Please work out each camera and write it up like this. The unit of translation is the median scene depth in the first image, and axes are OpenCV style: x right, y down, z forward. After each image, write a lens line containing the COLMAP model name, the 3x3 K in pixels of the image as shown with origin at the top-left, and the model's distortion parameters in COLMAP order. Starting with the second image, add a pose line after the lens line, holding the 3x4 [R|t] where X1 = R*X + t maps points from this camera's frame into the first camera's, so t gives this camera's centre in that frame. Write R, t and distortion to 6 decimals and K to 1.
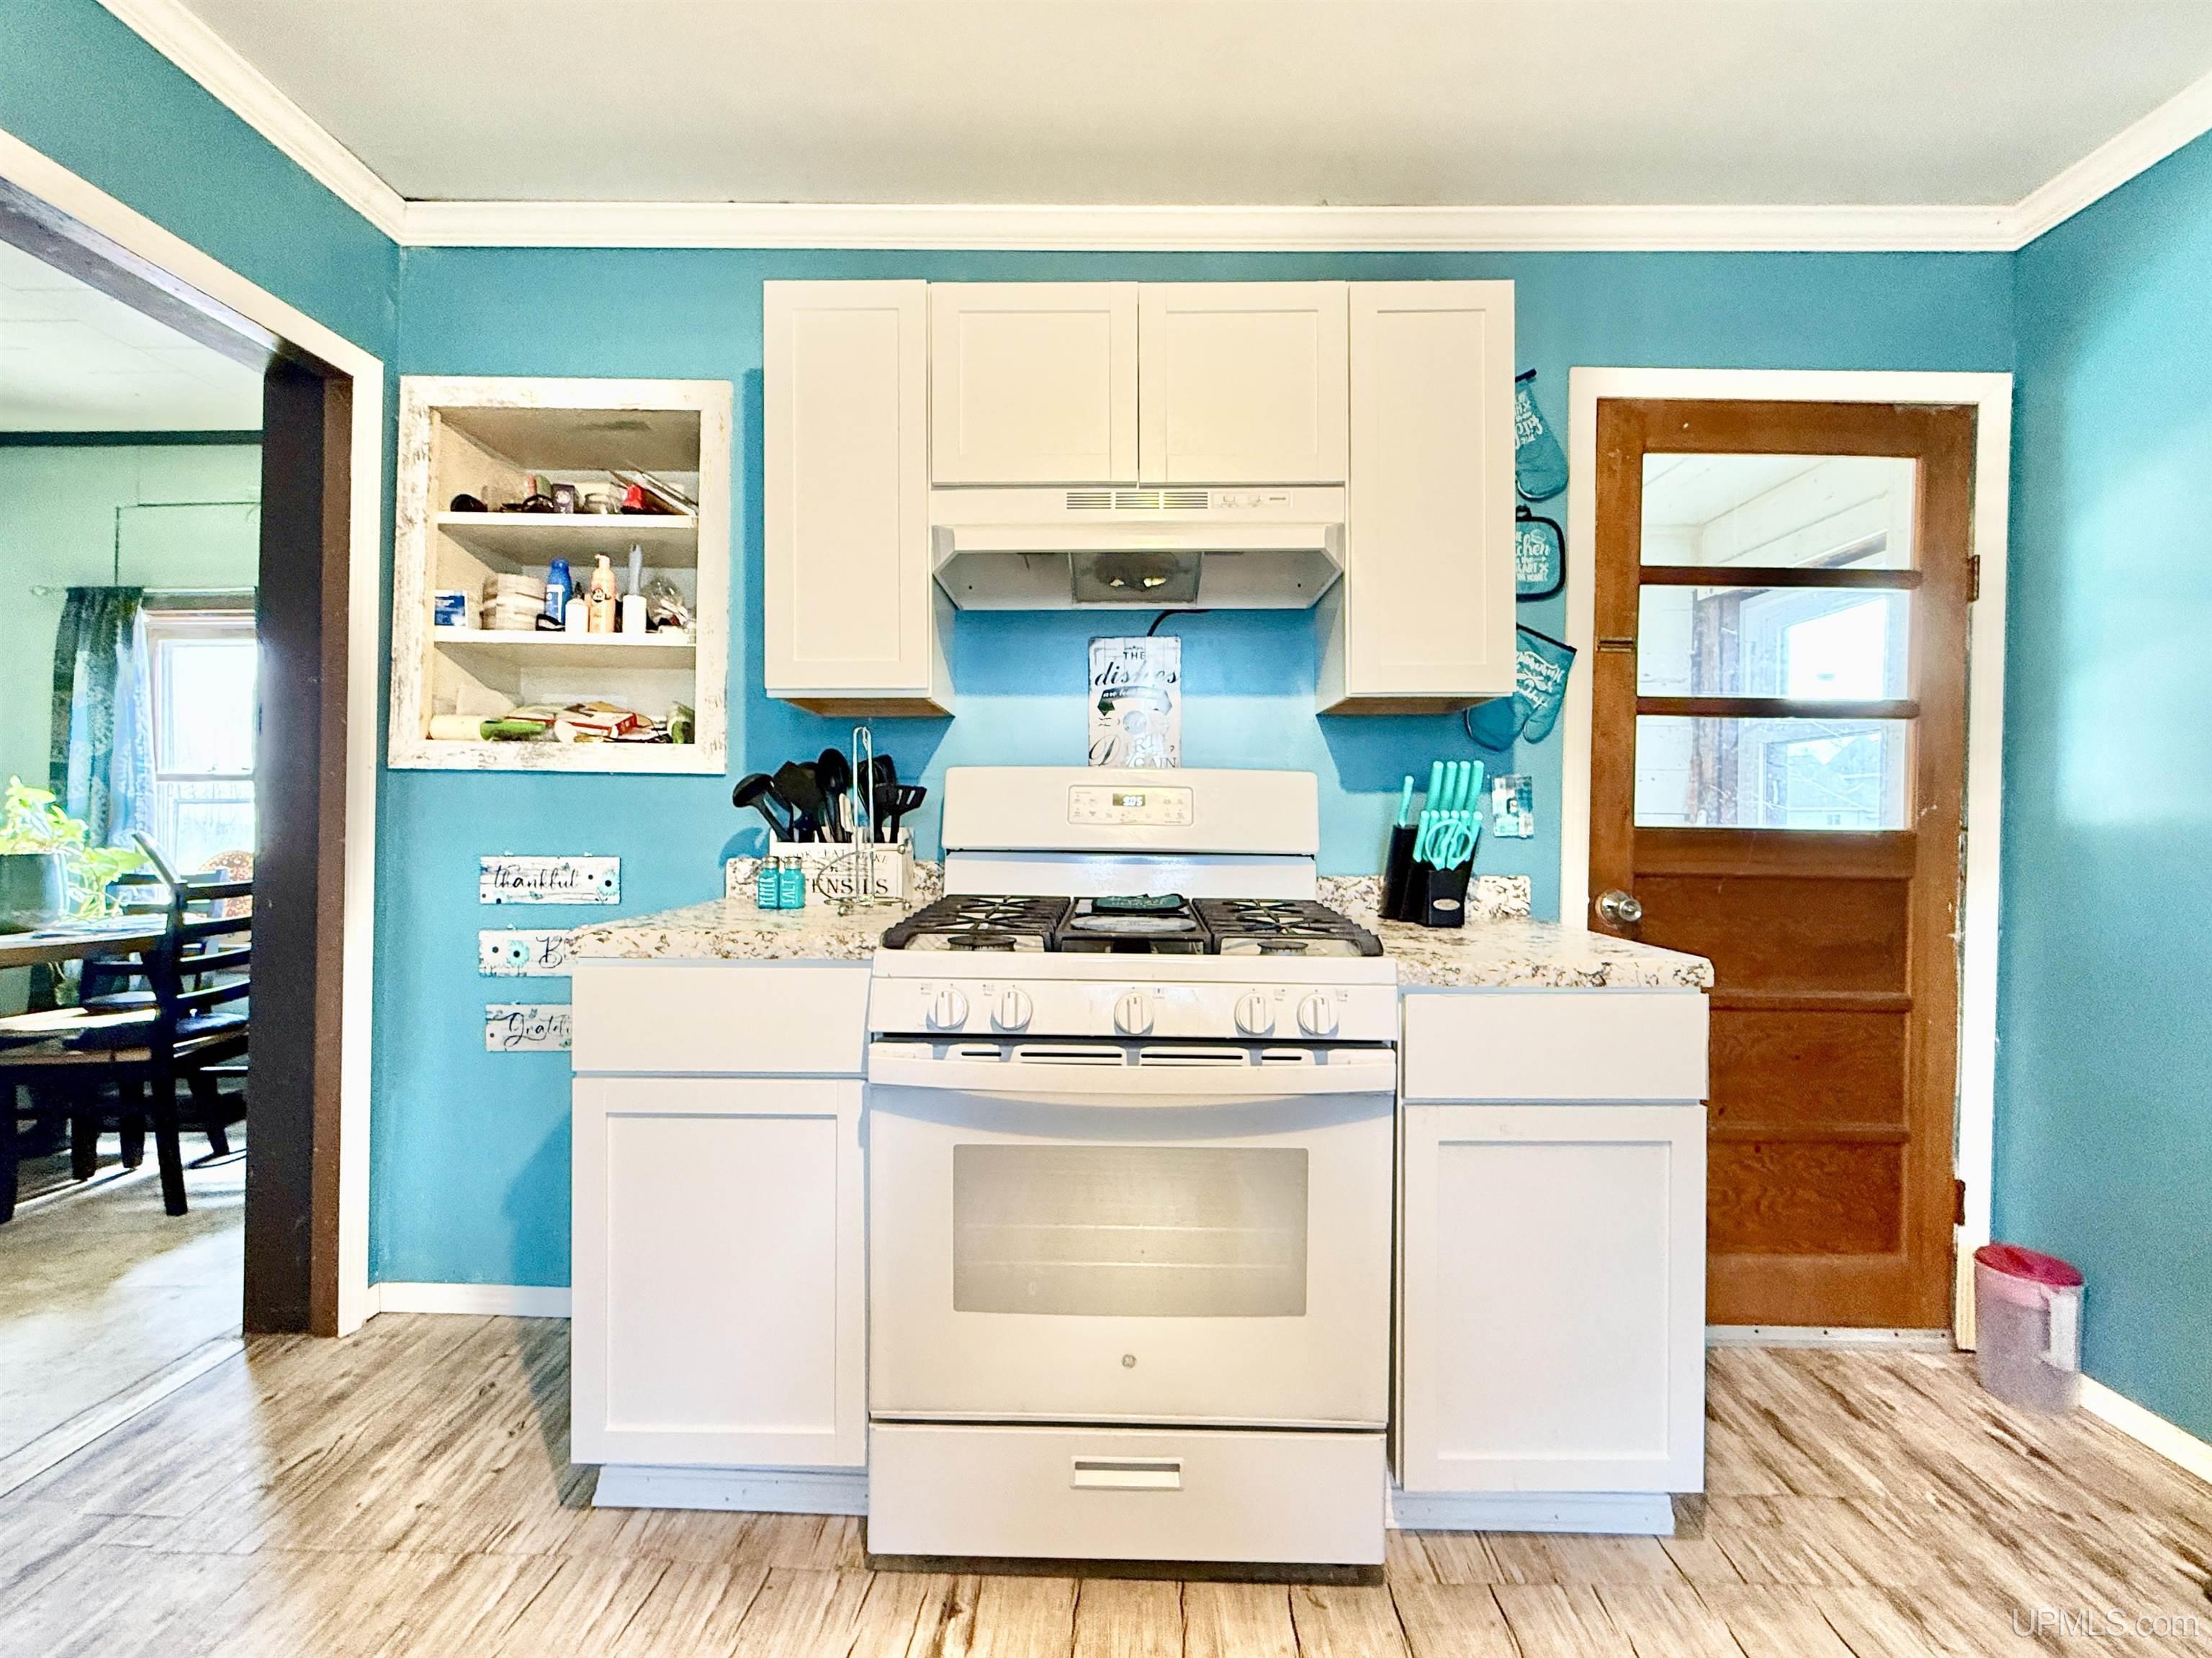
lens RADIAL K [[933.6, 0, 1118.6], [0, 933.6, 825.9], [0, 0, 1]] dist [0.000267, 0.000096]
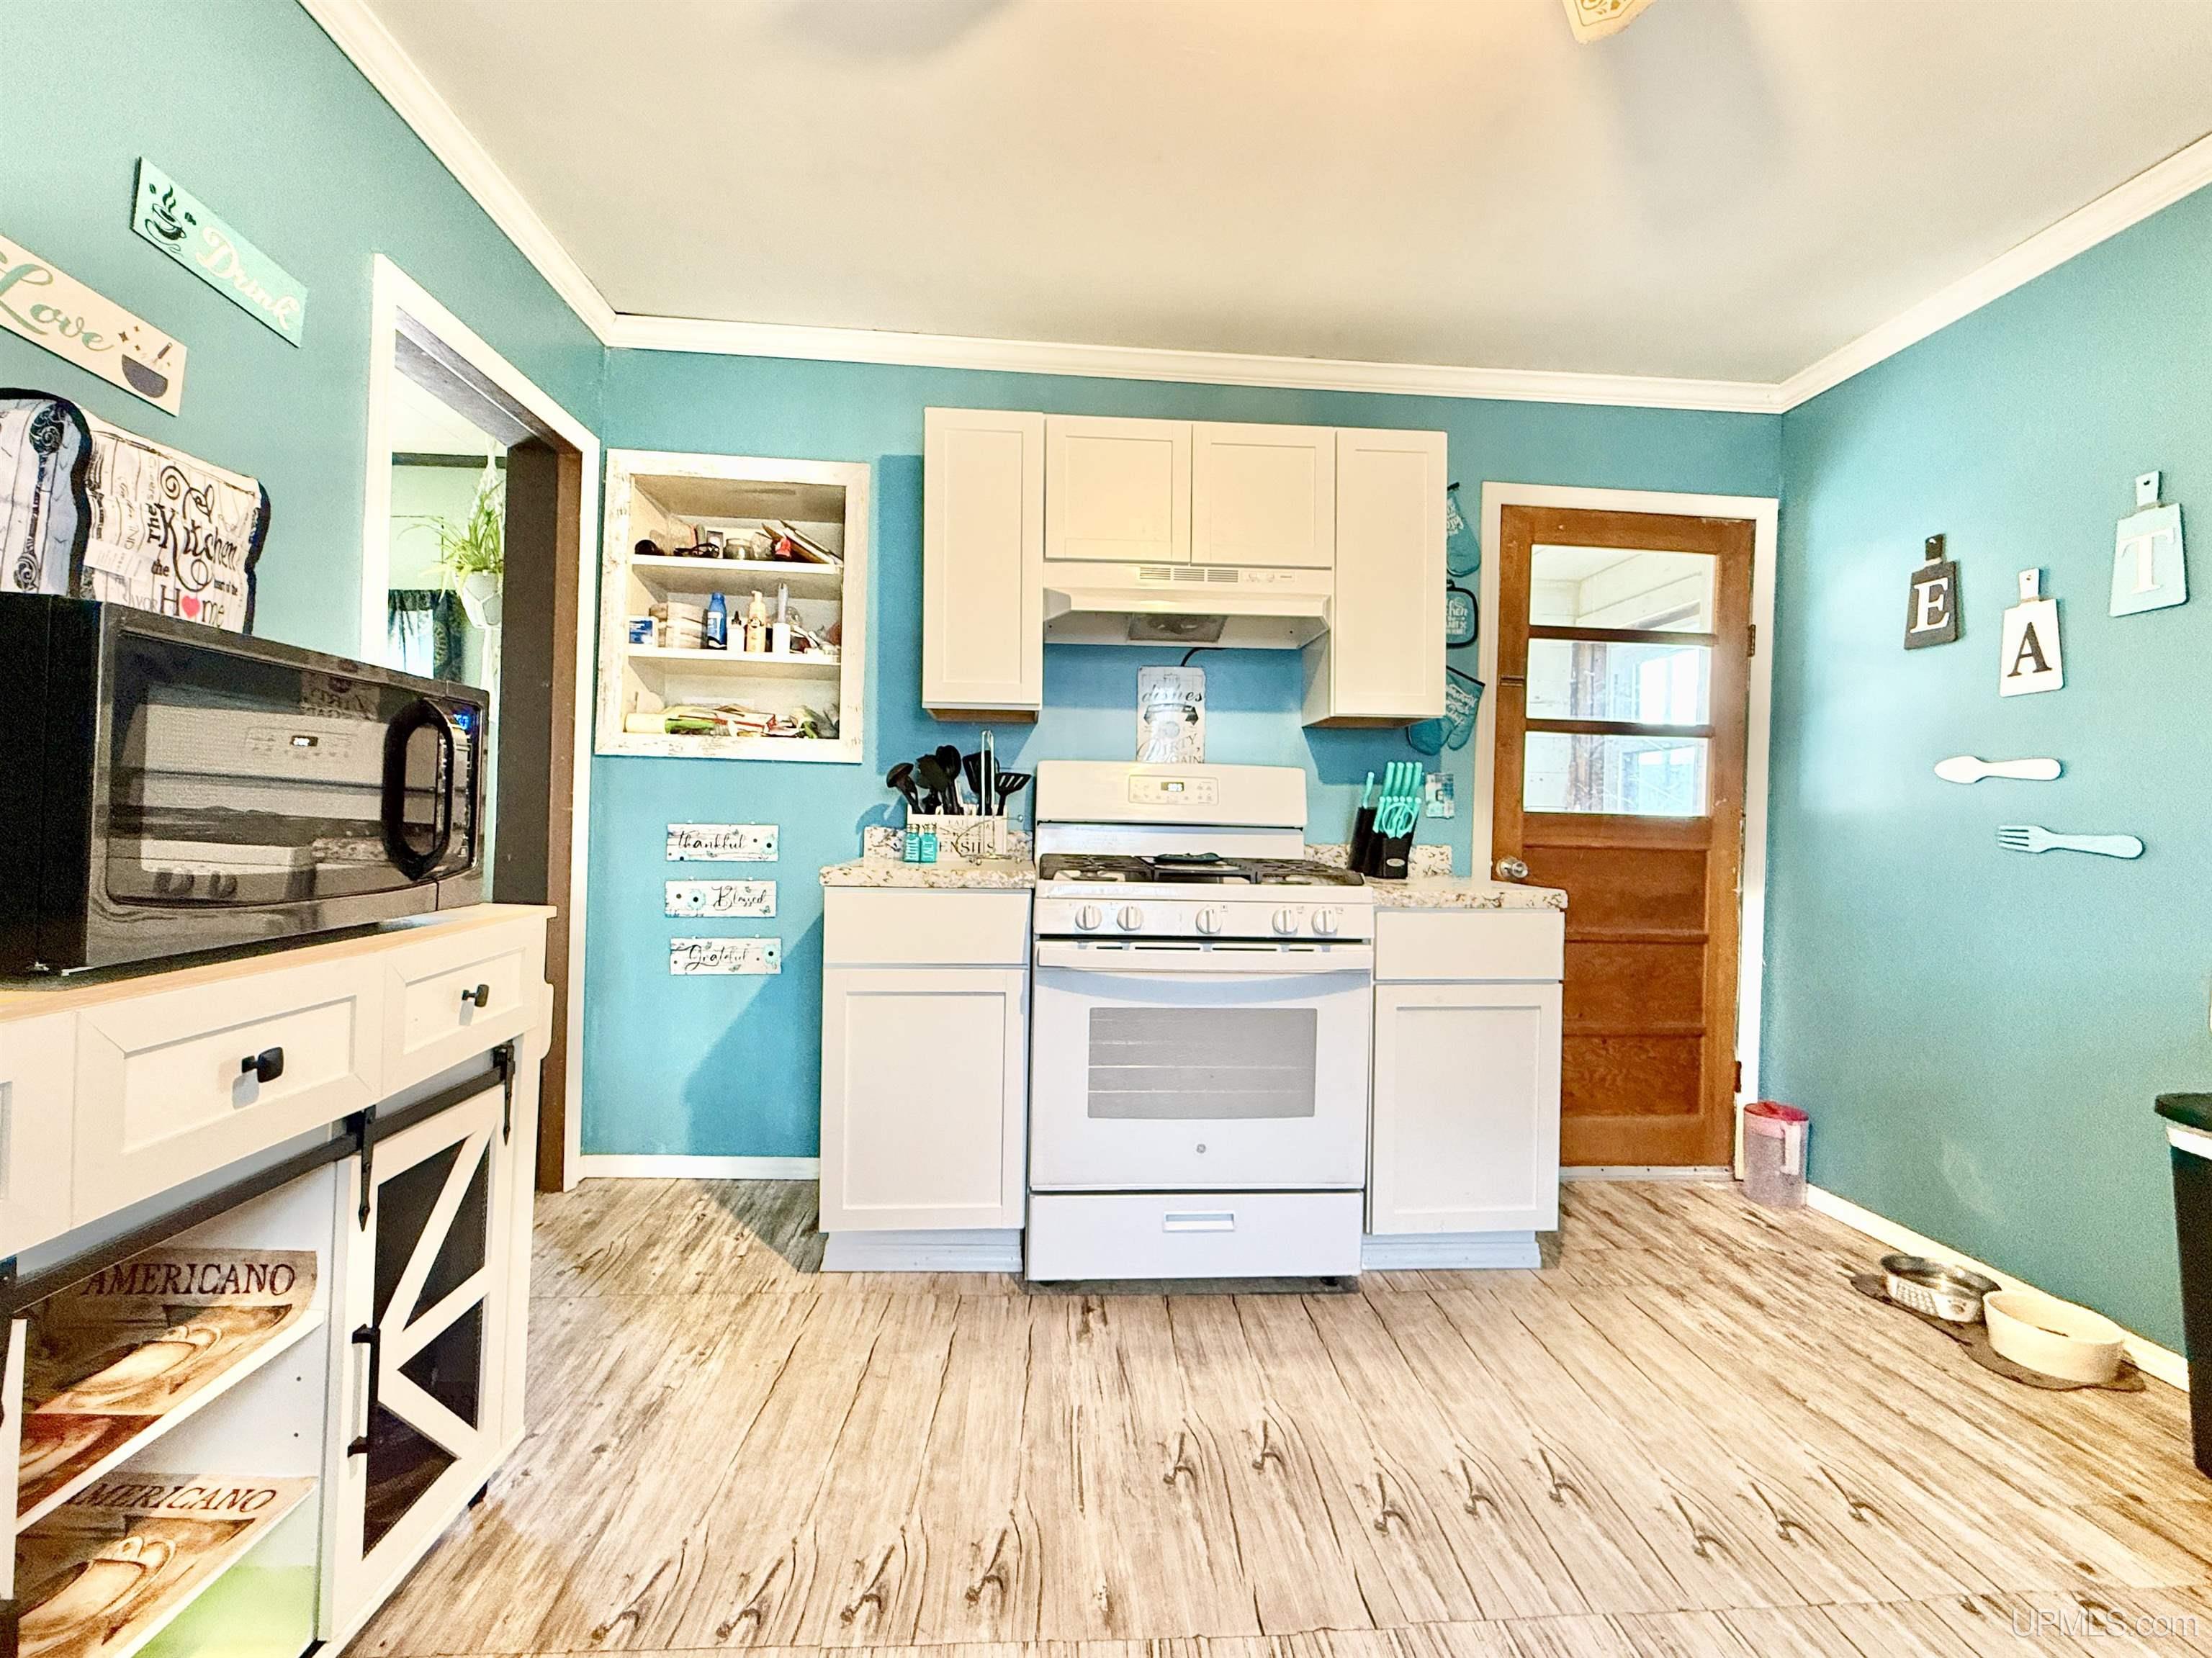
lens RADIAL K [[933.6, 0, 1125.6], [0, 933.6, 825.1], [0, 0, 1]] dist [0.000267, 0.000096]
pose [[0.995725, 0.010150, 0.091809, -0.182174], [-0.010291, 0.999946, 0.001064, 0.028111], [-0.091794, -0.002004, 0.995776, -0.363973]]
